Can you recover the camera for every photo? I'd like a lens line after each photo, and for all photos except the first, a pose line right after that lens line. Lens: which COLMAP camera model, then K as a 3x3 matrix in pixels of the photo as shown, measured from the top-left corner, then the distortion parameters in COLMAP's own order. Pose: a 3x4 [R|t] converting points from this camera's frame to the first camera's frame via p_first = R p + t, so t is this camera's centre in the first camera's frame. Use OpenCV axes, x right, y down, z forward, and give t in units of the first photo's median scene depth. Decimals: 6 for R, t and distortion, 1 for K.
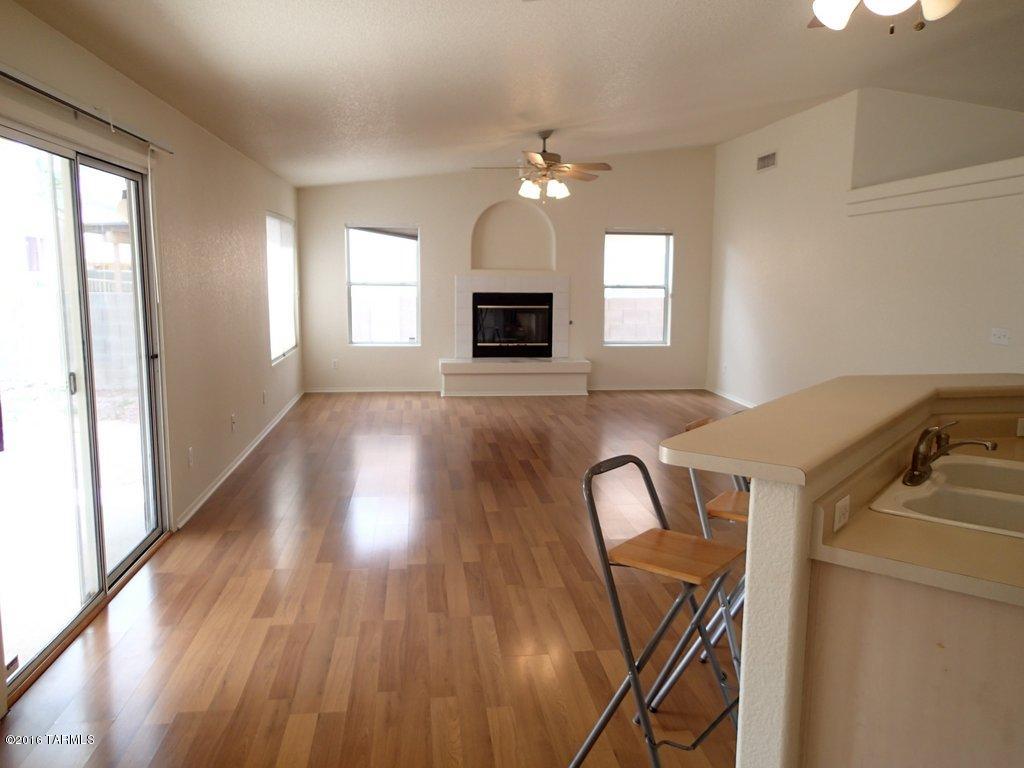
lens RADIAL K [[776.4, 0, 506.1], [0, 776.4, 382.7], [0, 0, 1]] dist [0.030096, -0.018740]
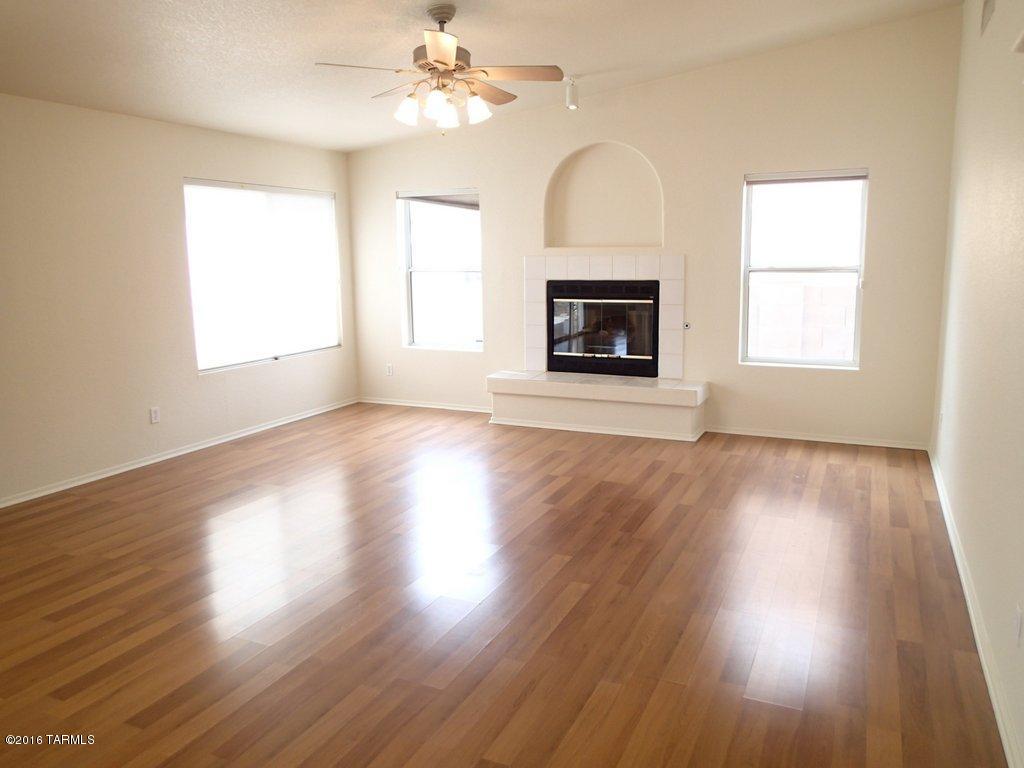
lens RADIAL K [[776.4, 0, 515.7], [0, 776.4, 387.6], [0, 0, 1]] dist [0.030096, -0.018740]
pose [[0.846377, 0.069249, -0.528064, 0.312316], [-0.057770, 0.997598, 0.038229, -0.043062], [0.529442, -0.001850, 0.848344, 0.376057]]
